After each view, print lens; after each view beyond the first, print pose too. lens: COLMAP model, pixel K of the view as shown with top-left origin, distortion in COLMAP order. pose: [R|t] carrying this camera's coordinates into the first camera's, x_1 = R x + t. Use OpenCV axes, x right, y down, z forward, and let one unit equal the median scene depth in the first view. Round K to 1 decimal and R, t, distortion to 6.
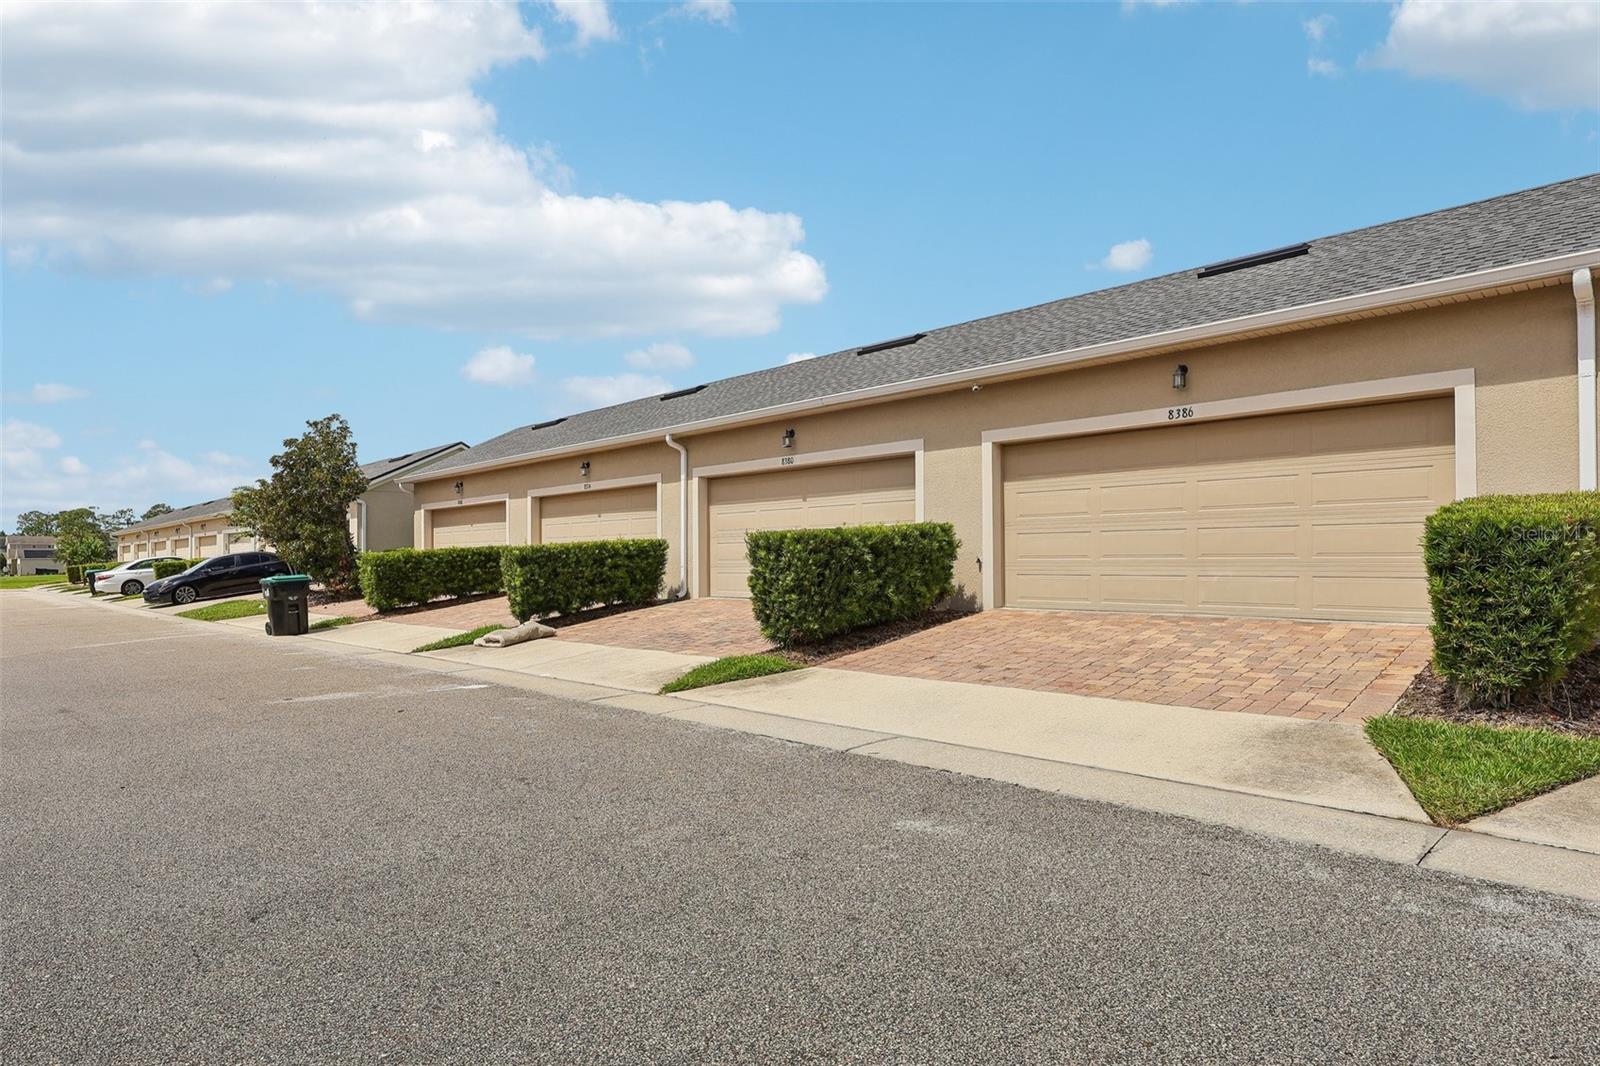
lens RADIAL K [[834.0, 0, 801.5], [0, 834.0, 556.8], [0, 0, 1]] dist [-0.002696, -0.000500]
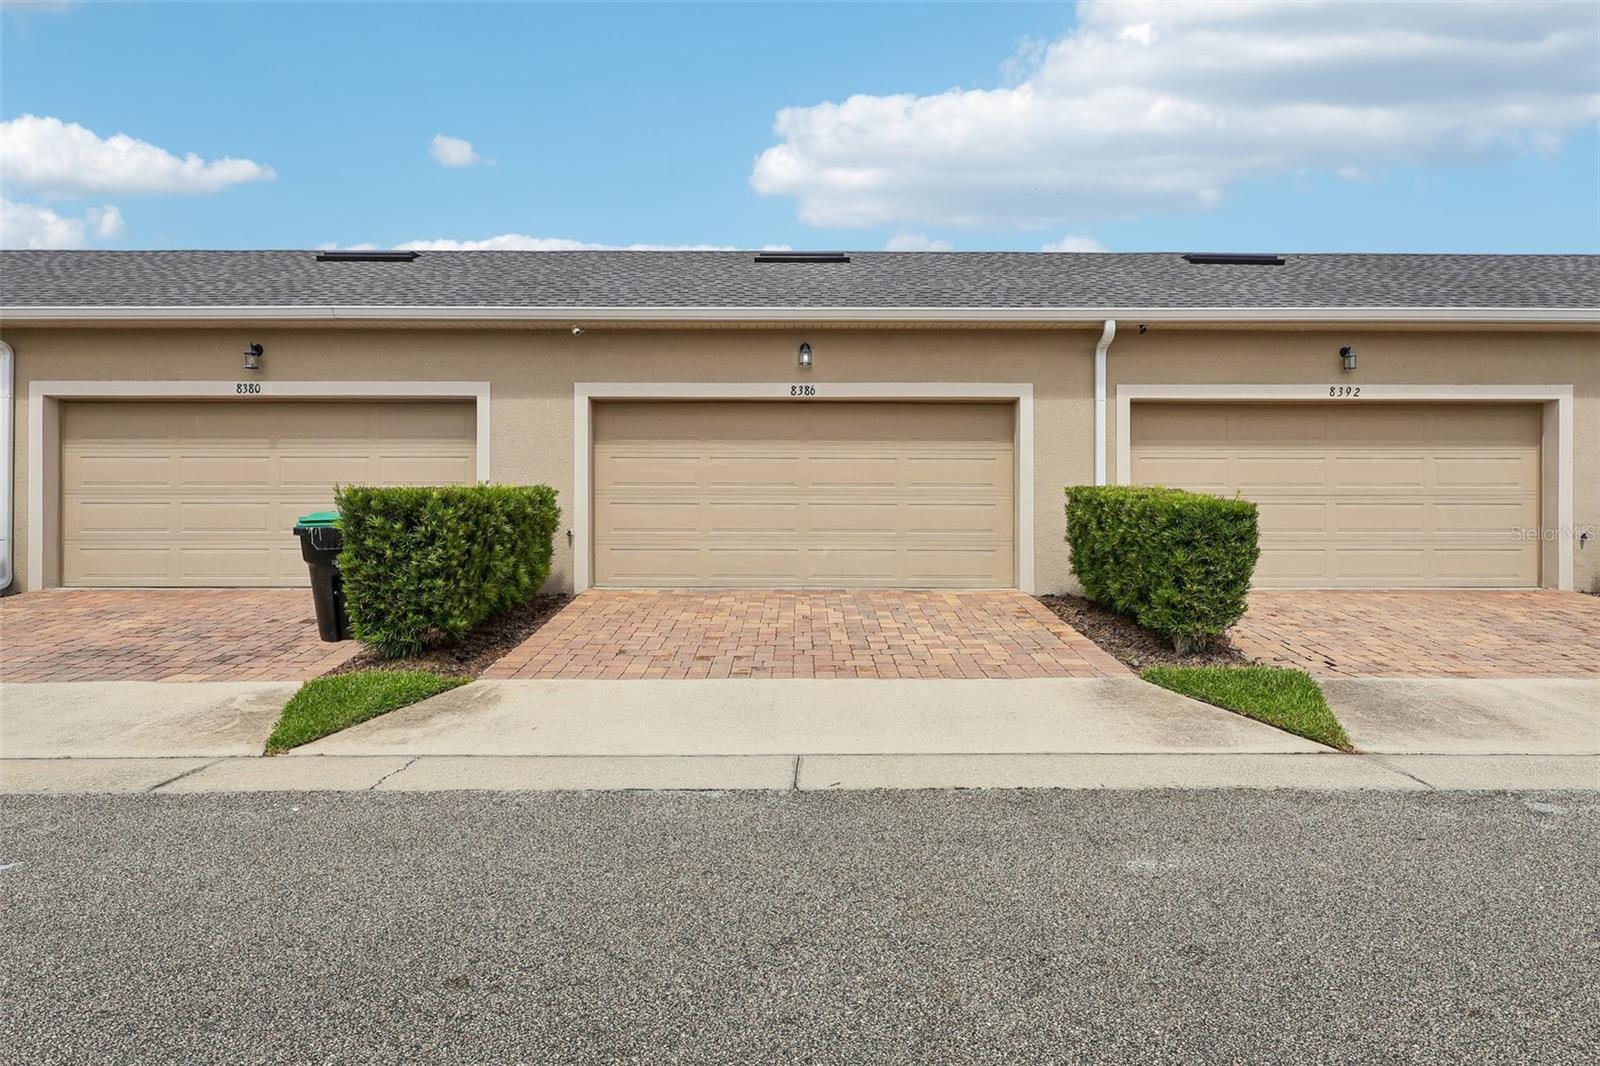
lens RADIAL K [[847.8, 0, 800.5], [0, 847.8, 530.0], [0, 0, 1]] dist [-0.001690, 0.000700]
pose [[0.721586, 0.010262, 0.692249, -0.281510], [-0.010361, 0.999938, -0.004023, 0.003014], [-0.692248, -0.004269, 0.721647, 0.270707]]
